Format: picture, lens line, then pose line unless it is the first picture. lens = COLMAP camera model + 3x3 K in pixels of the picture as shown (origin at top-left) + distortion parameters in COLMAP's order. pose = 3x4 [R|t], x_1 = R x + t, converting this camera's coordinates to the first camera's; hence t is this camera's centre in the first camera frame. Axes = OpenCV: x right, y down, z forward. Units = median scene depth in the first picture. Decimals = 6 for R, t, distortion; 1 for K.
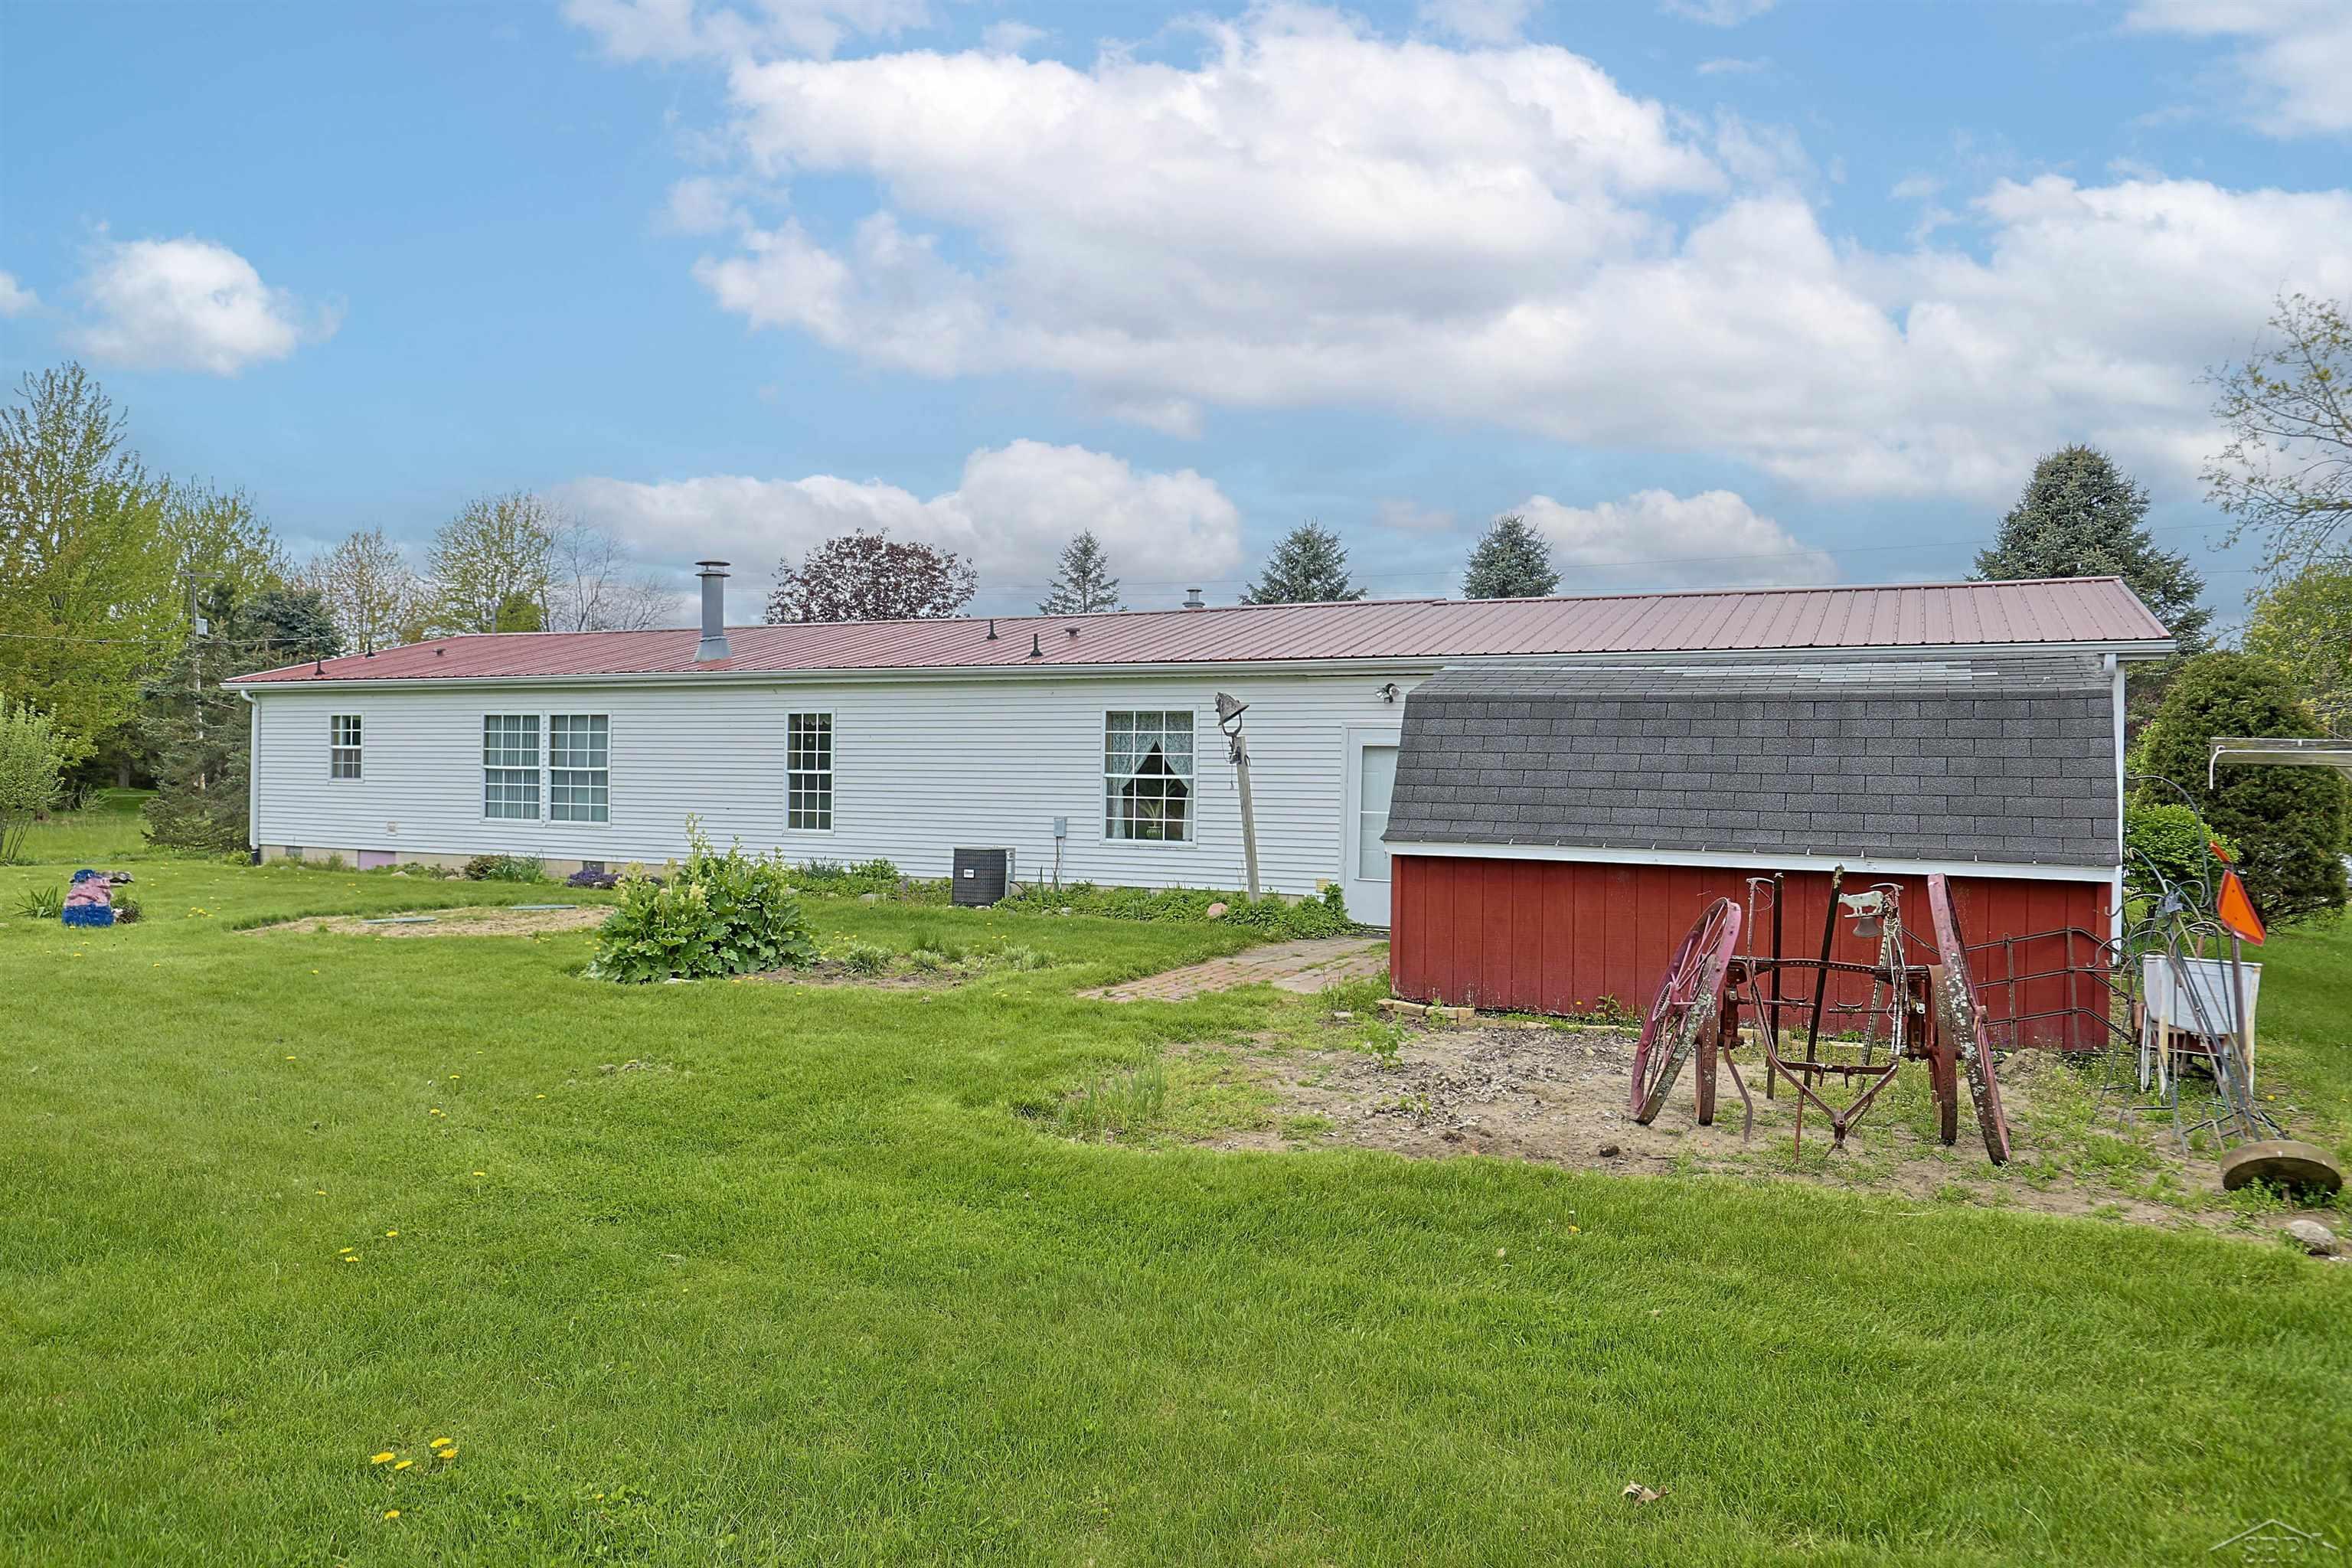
lens RADIAL K [[1578.7, 0, 1176.0], [0, 1578.7, 784.0], [0, 0, 1]] dist [-0.004339, -0.001435]
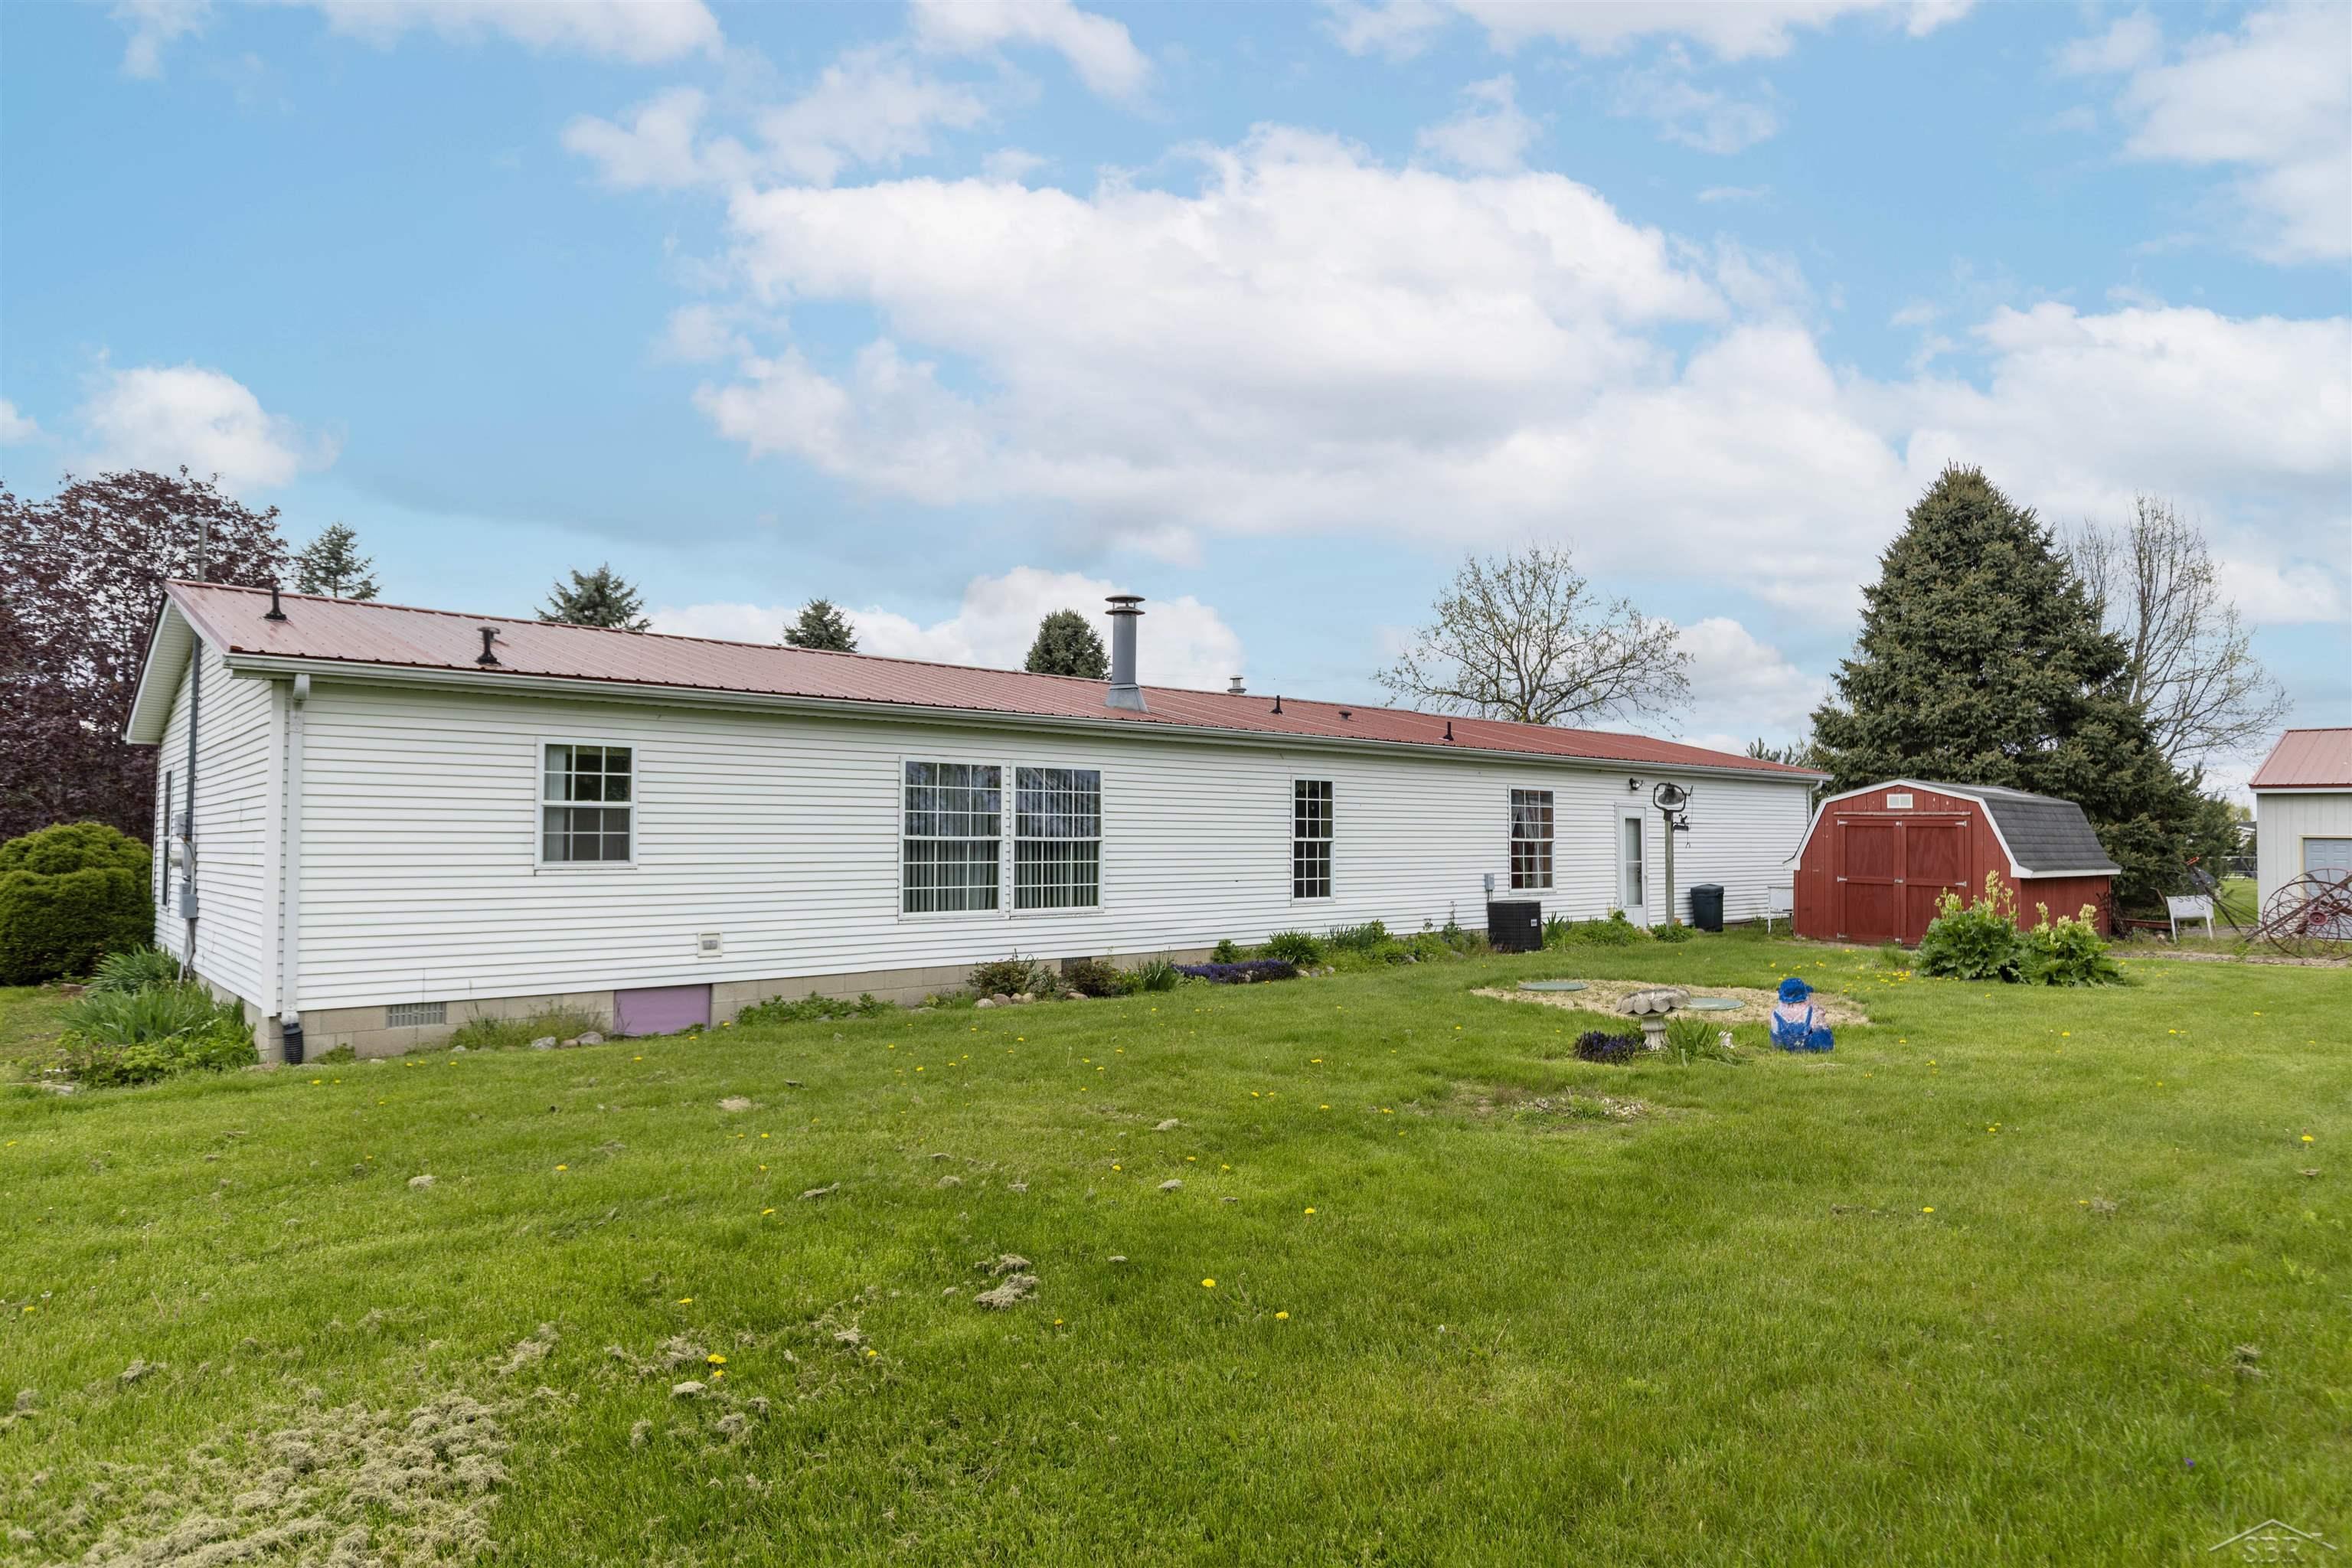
lens RADIAL K [[1342.3, 0, 1176.8], [0, 1342.3, 777.4], [0, 0, 1]] dist [-0.001905, 0.000935]
pose [[0.387739, 0.030075, 0.921279, -1.034834], [0.007556, 0.999330, -0.035803, -0.016995], [-0.921738, 0.020843, 0.387252, 0.745731]]
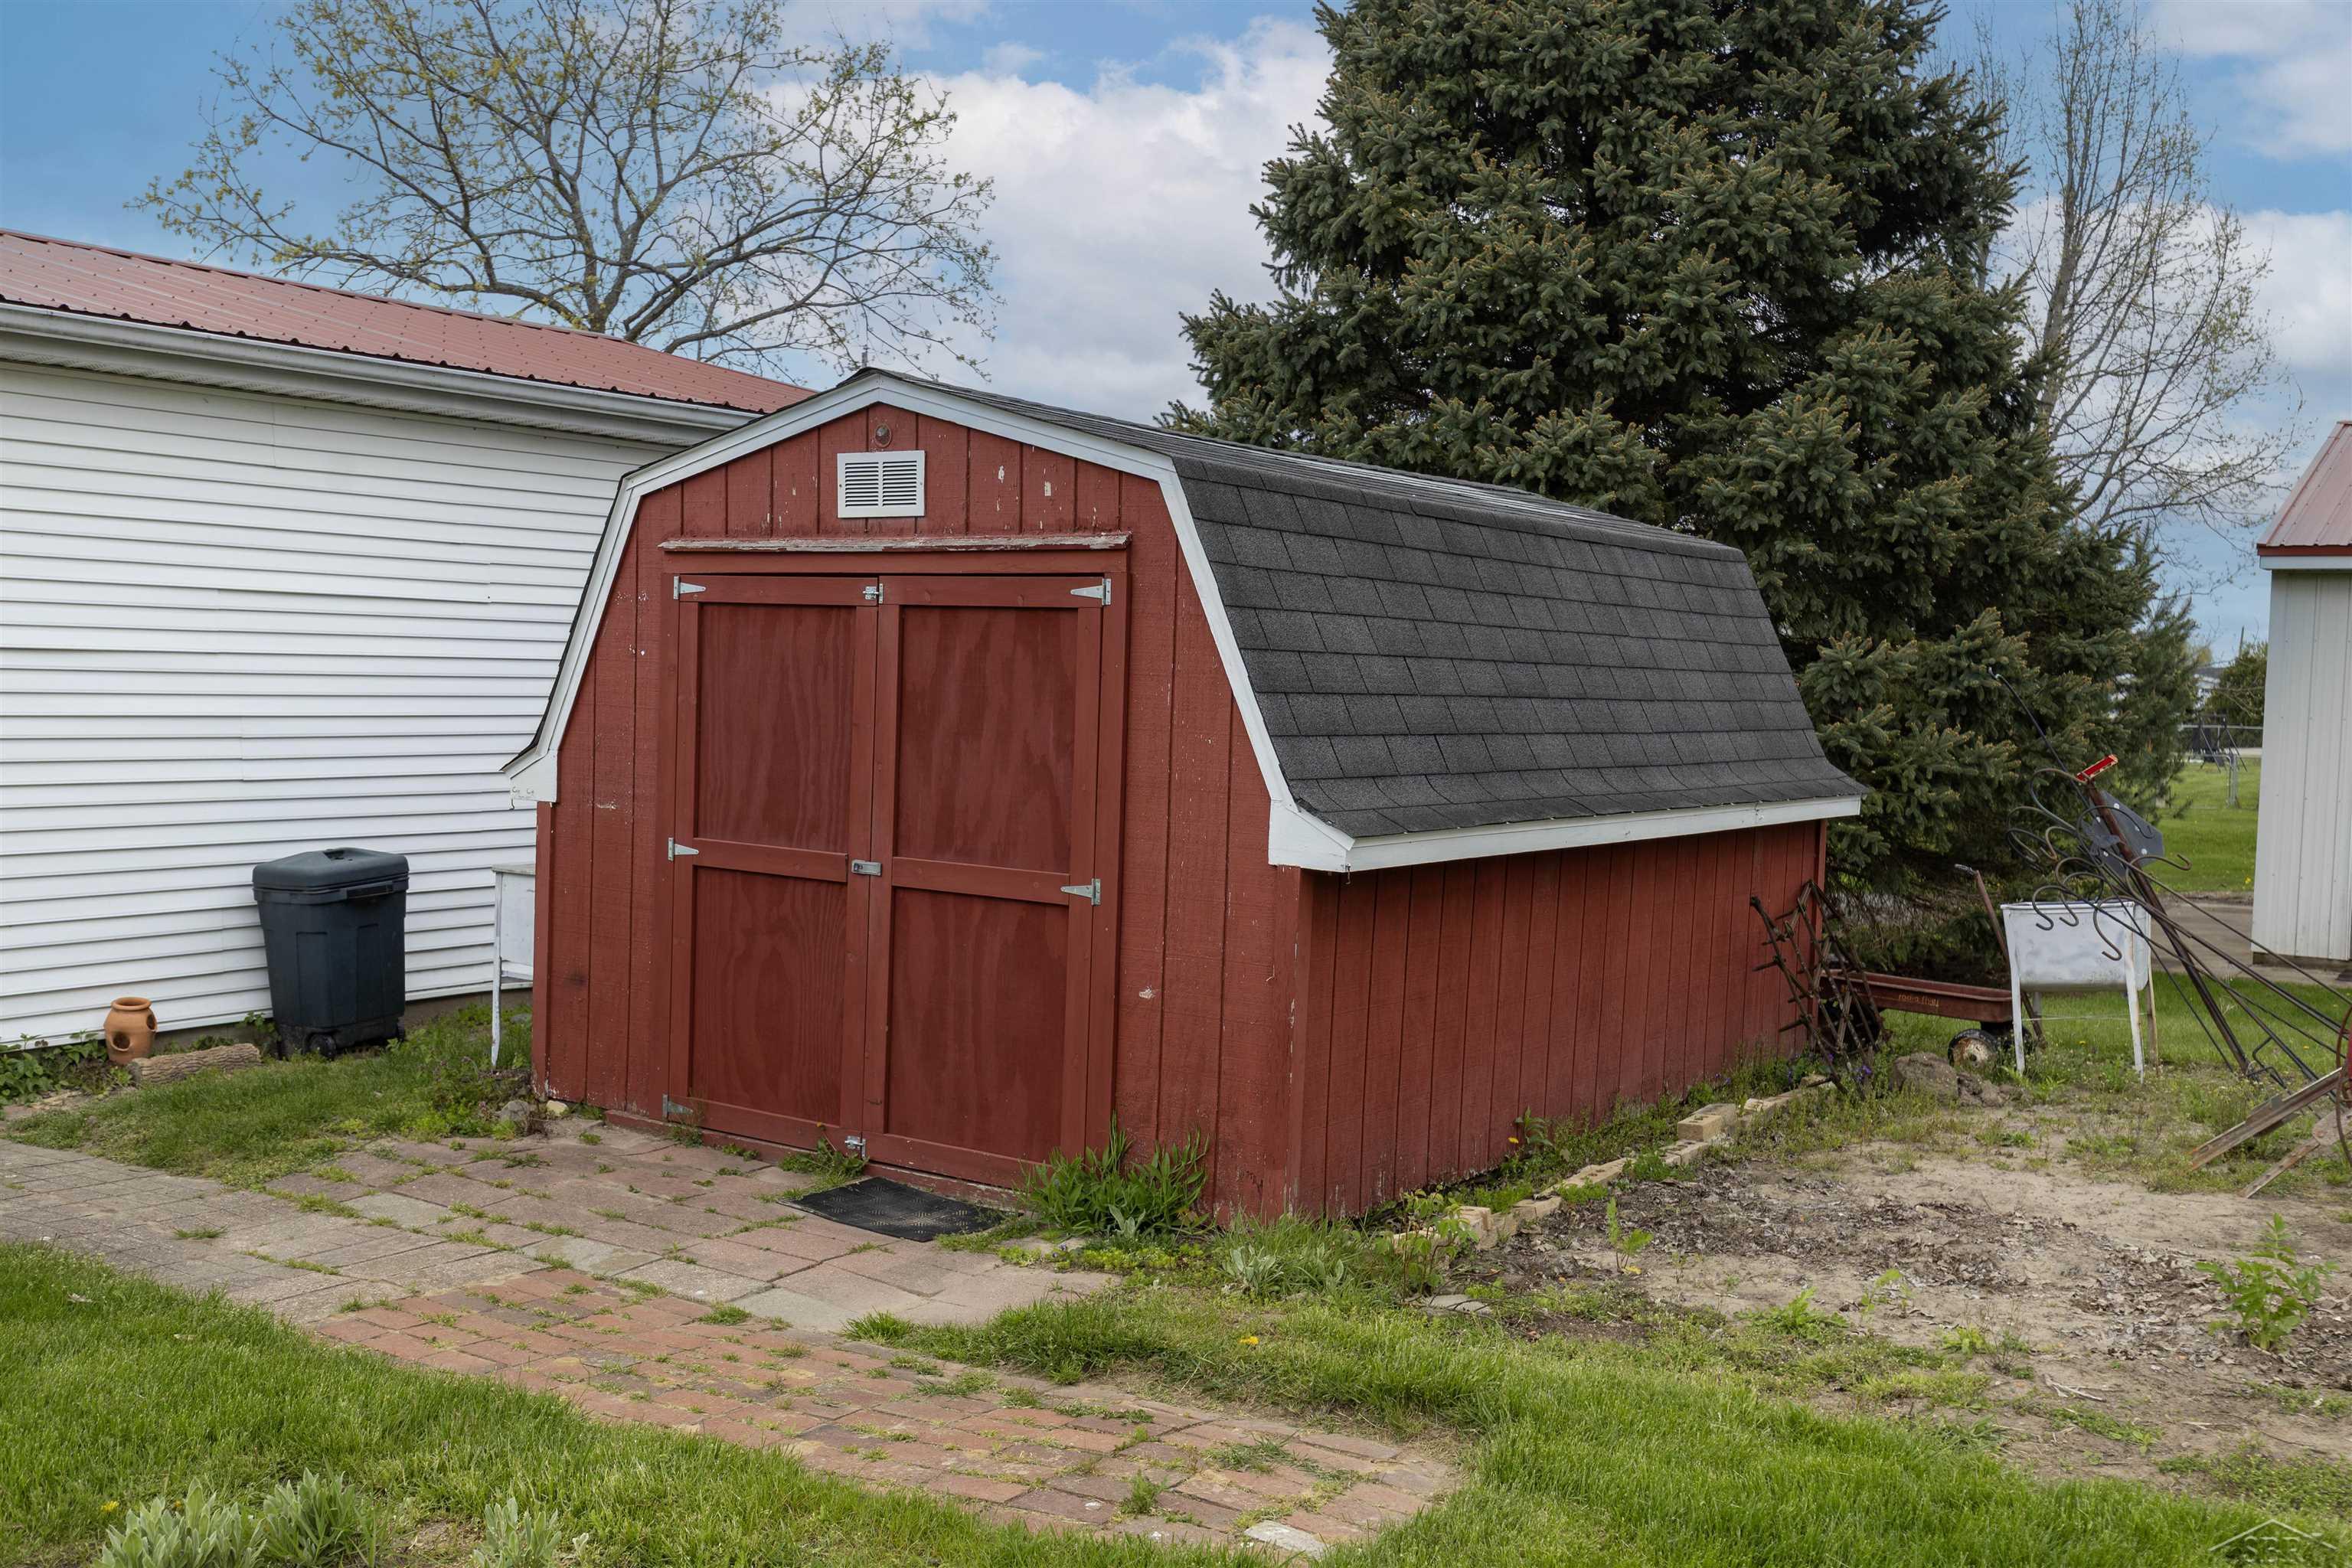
lens RADIAL K [[2242.9, 0, 1176.0], [0, 2242.9, 784.0], [0, 0, 1]] dist [0.003825, -0.002168]
pose [[0.153433, -0.055525, 0.986598, -0.231972], [-0.010451, 0.998273, 0.057807, -0.005020], [-0.988104, -0.019180, 0.152588, 0.534401]]
